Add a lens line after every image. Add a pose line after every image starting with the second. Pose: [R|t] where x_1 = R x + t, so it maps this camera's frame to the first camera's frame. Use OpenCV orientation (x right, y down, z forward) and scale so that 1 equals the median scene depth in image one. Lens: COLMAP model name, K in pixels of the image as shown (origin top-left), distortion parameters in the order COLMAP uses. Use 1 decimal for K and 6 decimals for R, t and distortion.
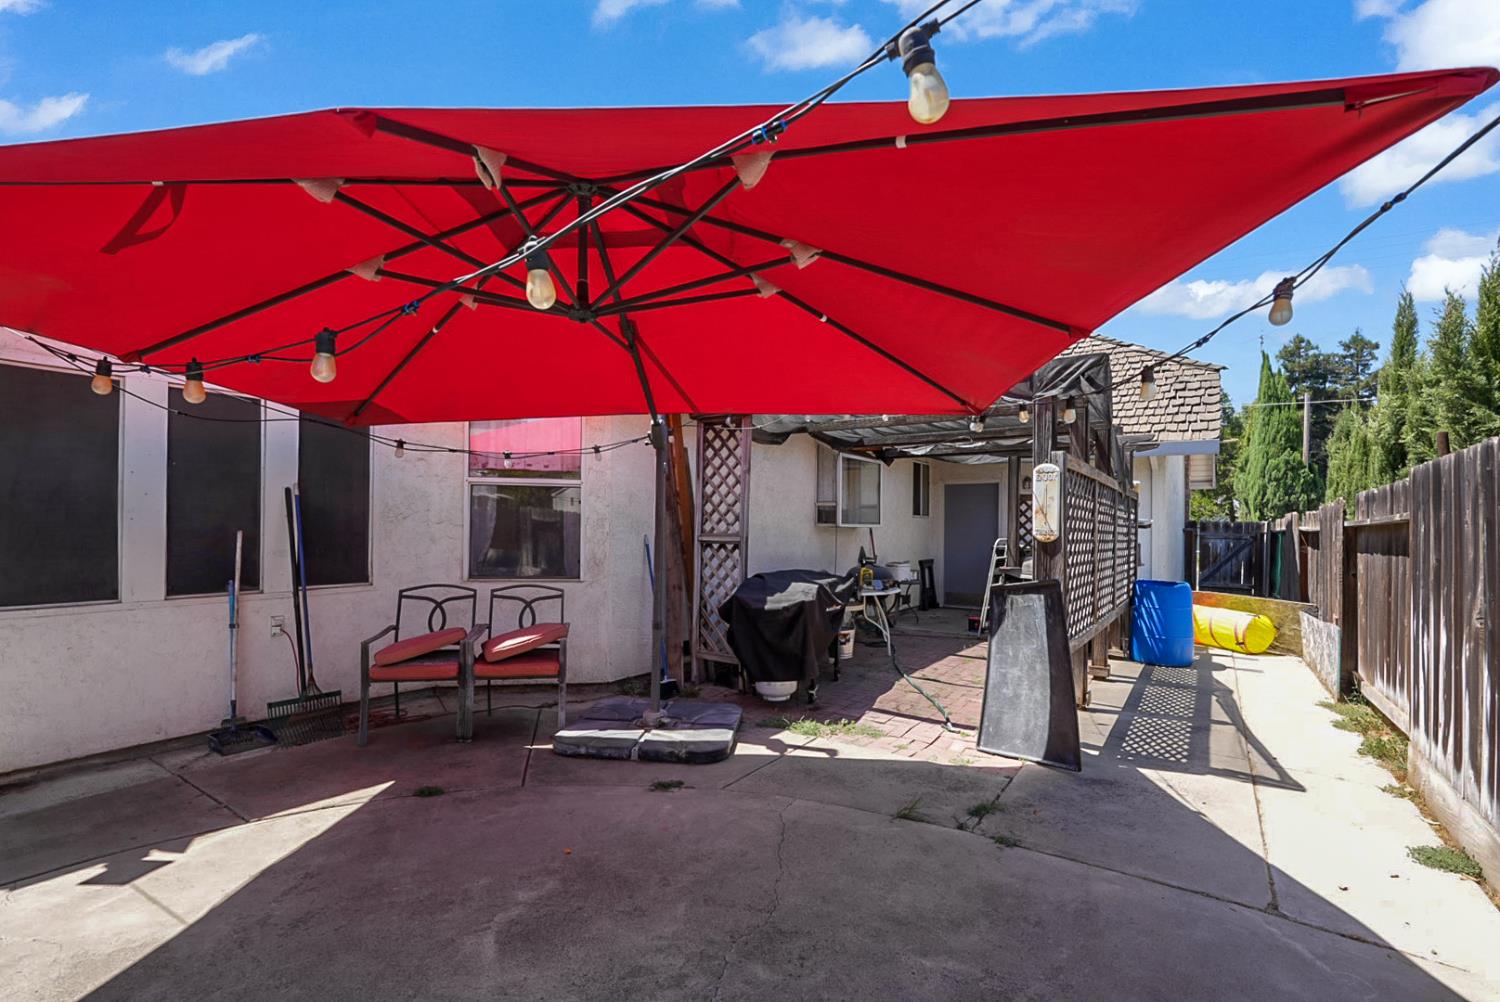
lens RADIAL K [[684.3, 0, 750.0], [0, 684.3, 528.9], [0, 0, 1]] dist [-0.001969, 0.000042]
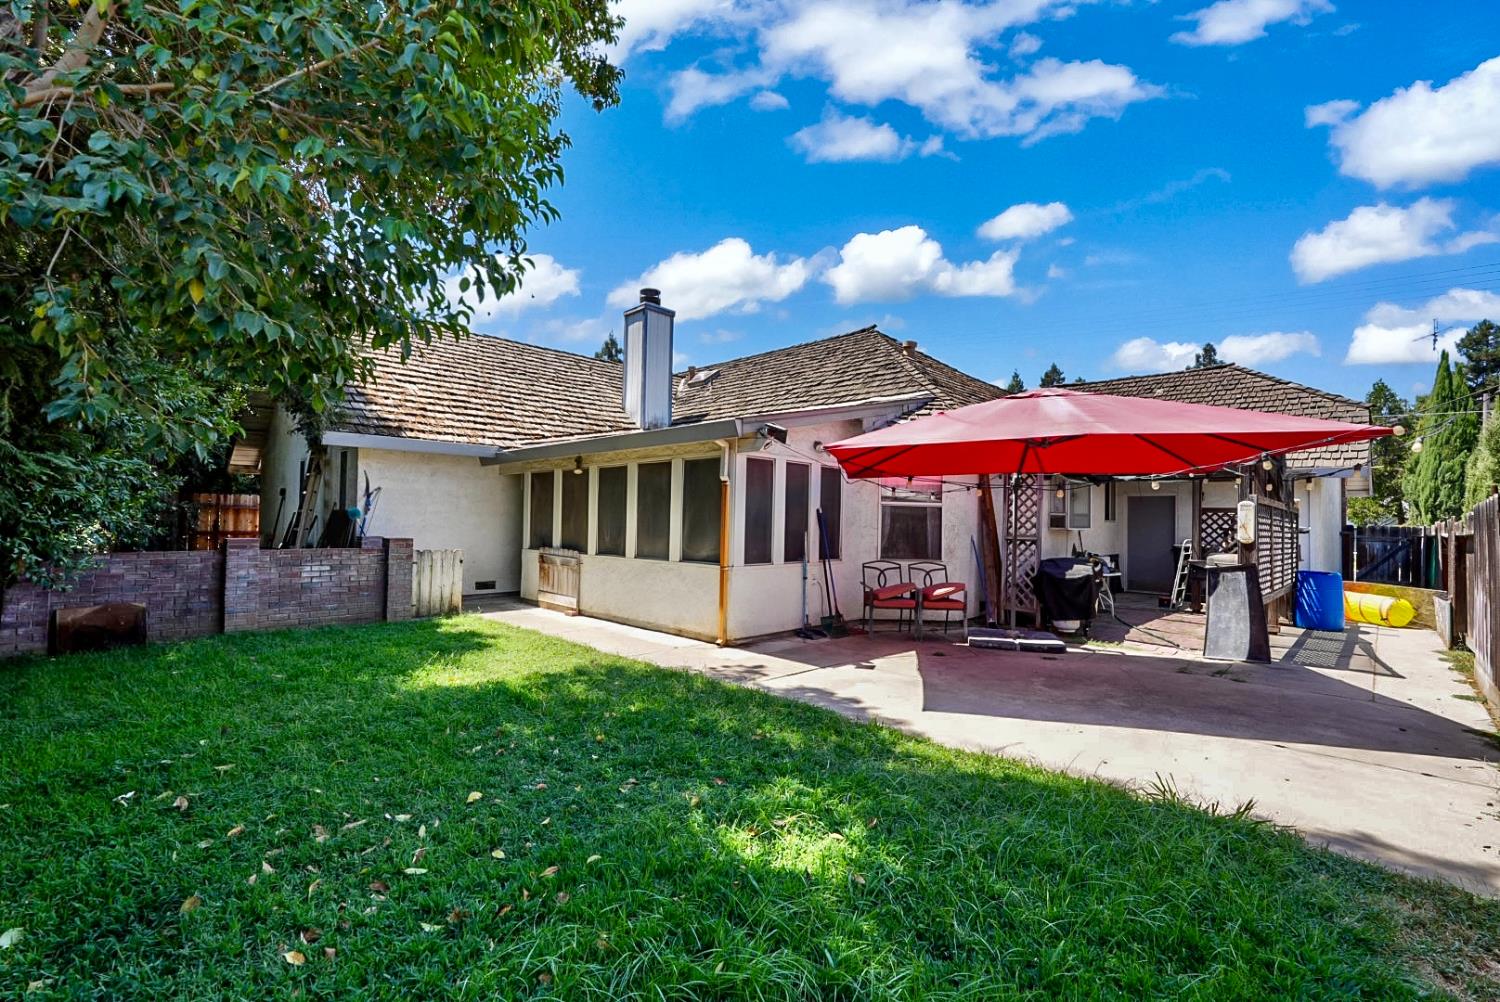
lens RADIAL K [[666.3, 0, 751.5], [0, 666.3, 504.2], [0, 0, 1]] dist [0.001224, 0.000840]
pose [[0.986496, 0.006345, -0.163663, -0.332842], [-0.010850, 0.999586, -0.026646, -0.013580], [0.163426, 0.028062, 0.986156, -0.561302]]
